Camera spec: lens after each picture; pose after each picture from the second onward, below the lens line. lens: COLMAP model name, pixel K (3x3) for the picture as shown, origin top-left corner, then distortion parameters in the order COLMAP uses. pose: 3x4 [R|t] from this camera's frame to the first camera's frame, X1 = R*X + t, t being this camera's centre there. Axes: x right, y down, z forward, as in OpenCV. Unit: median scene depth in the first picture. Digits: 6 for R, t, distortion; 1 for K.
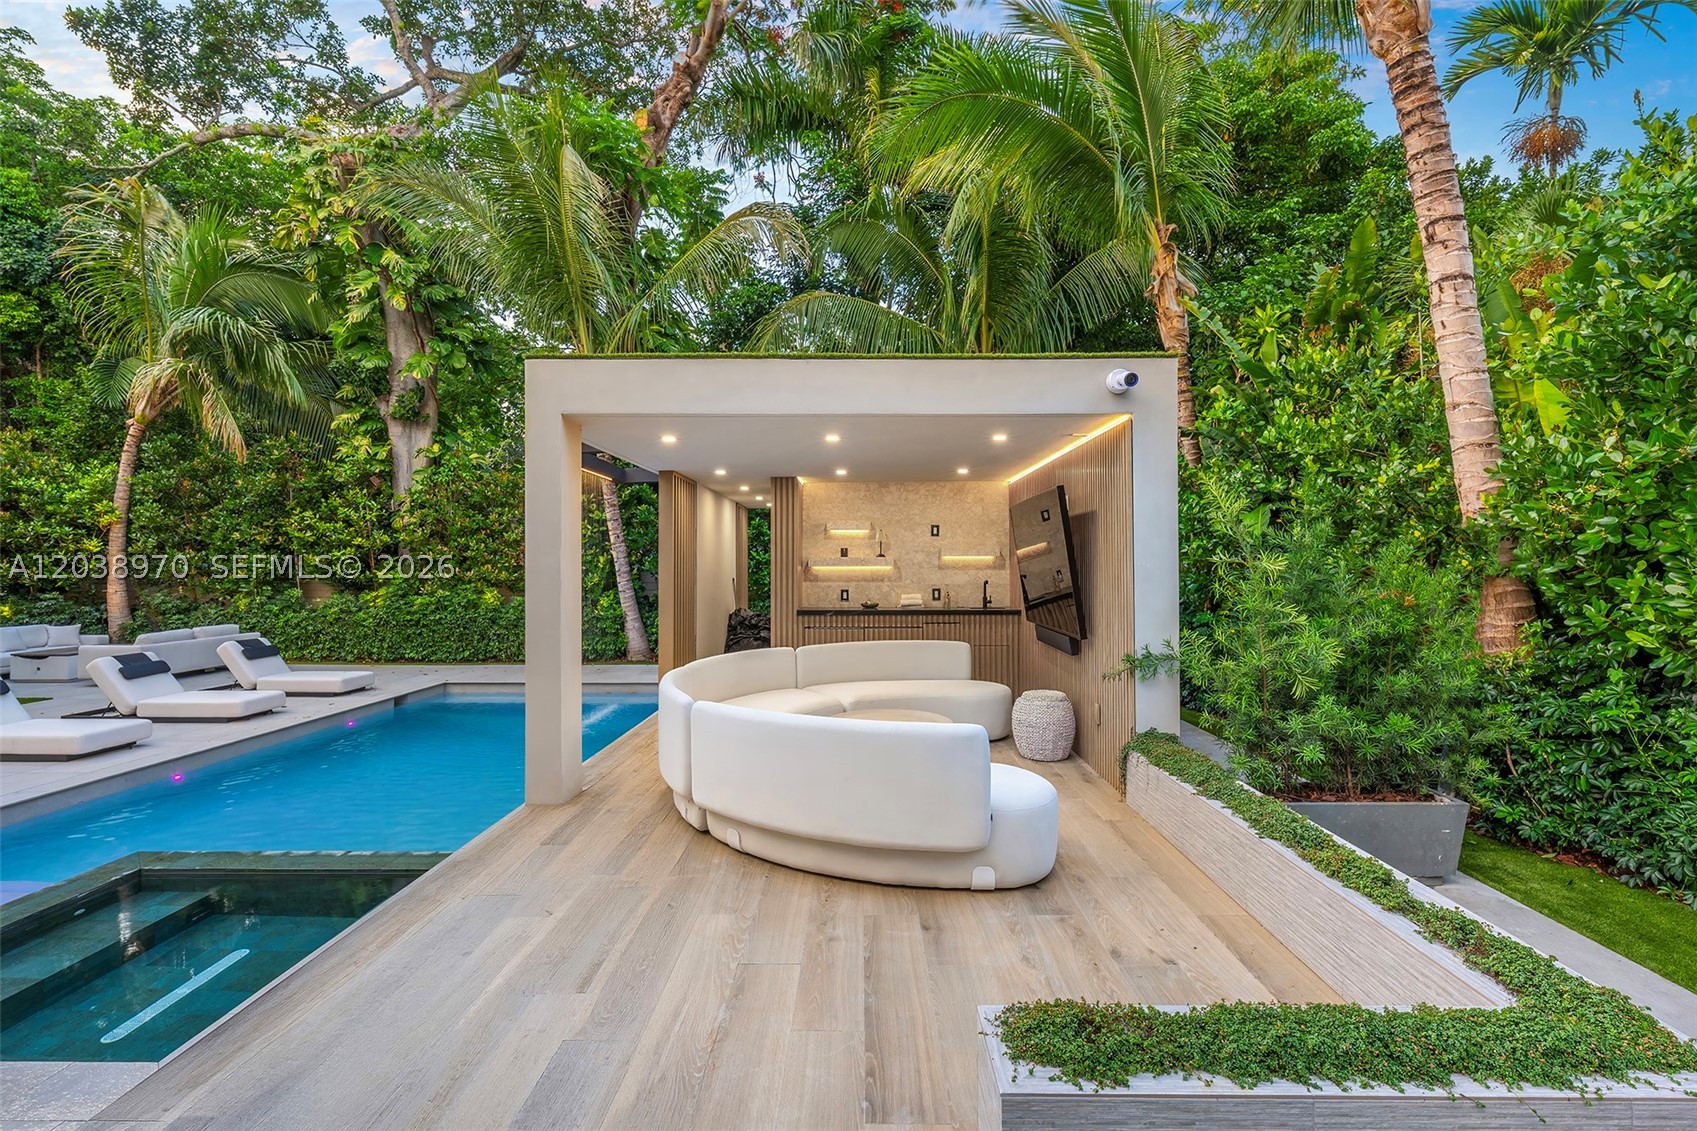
lens RADIAL K [[771.1, 0, 849.0], [0, 771.1, 560.1], [0, 0, 1]] dist [0.000114, -0.000392]
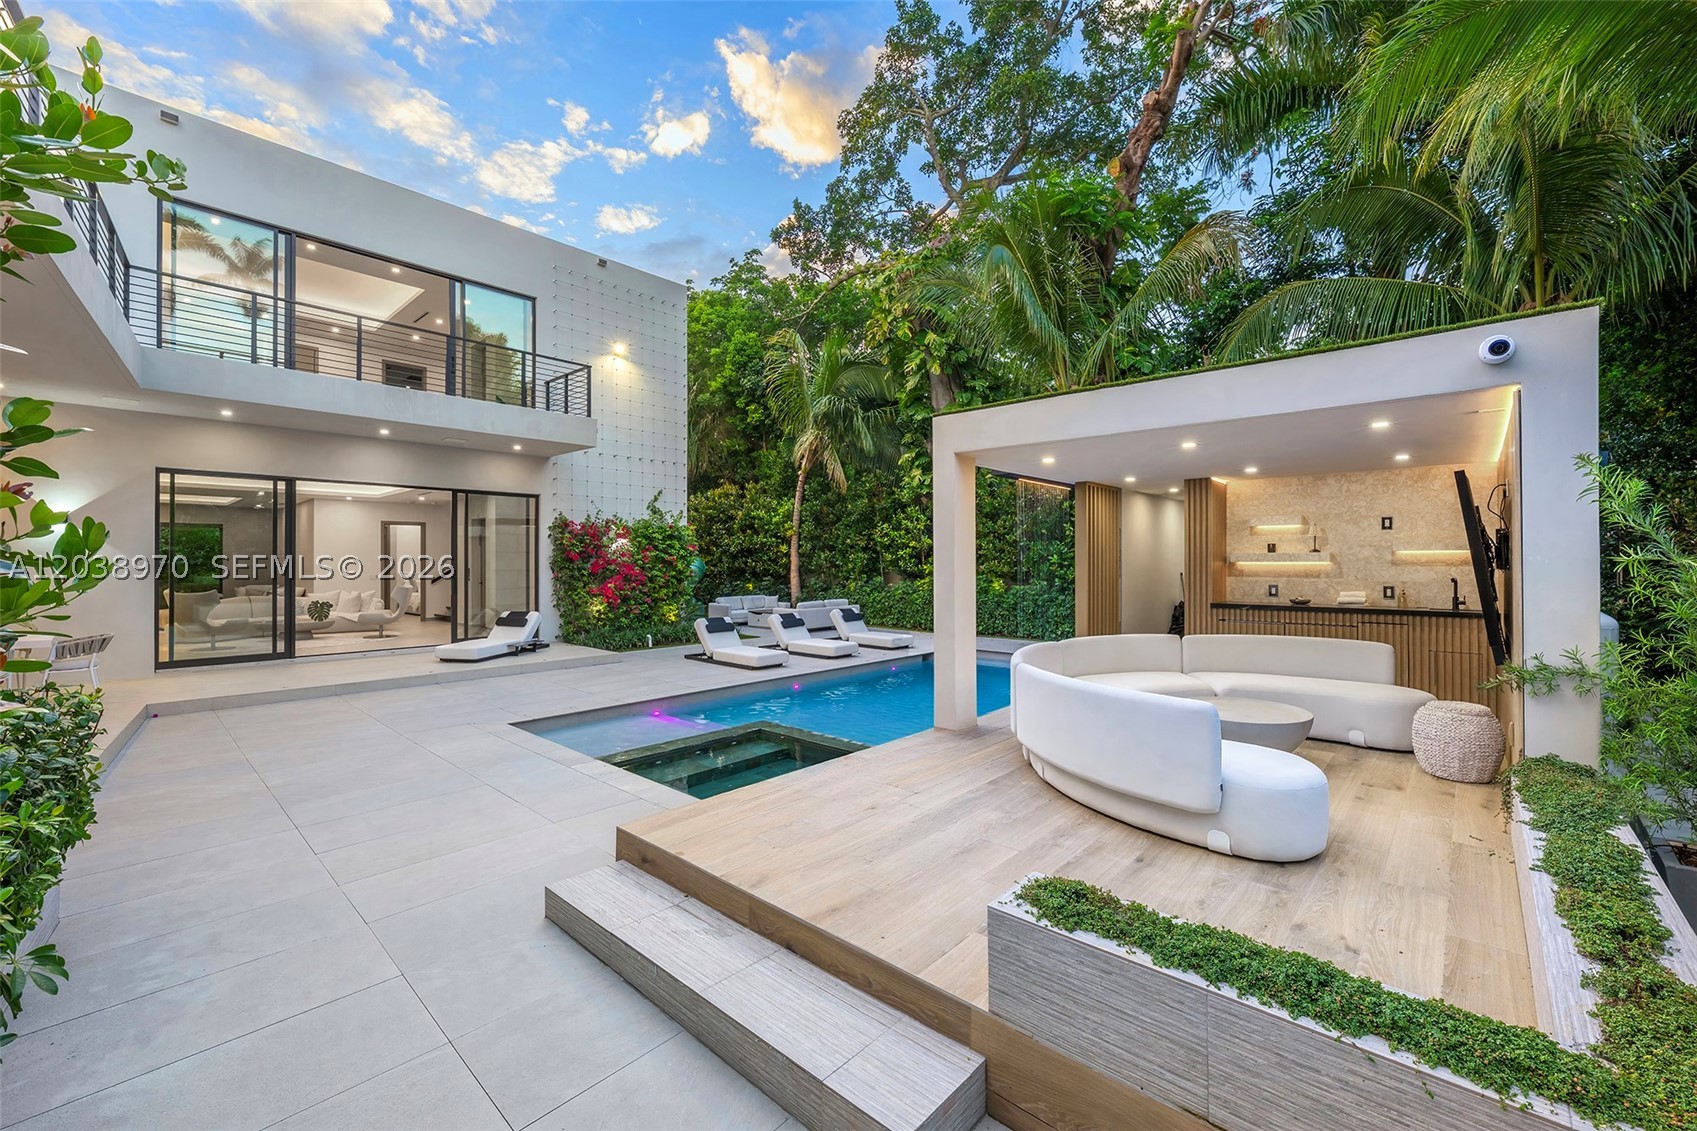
lens RADIAL K [[686.2, 0, 845.8], [0, 686.2, 563.1], [0, 0, 1]] dist [0.000158, -0.000165]
pose [[0.749168, 0.002551, -0.662375, 0.109920], [0.004015, 0.999957, 0.008392, 0.000001], [0.662367, -0.008946, 0.749126, -0.024794]]
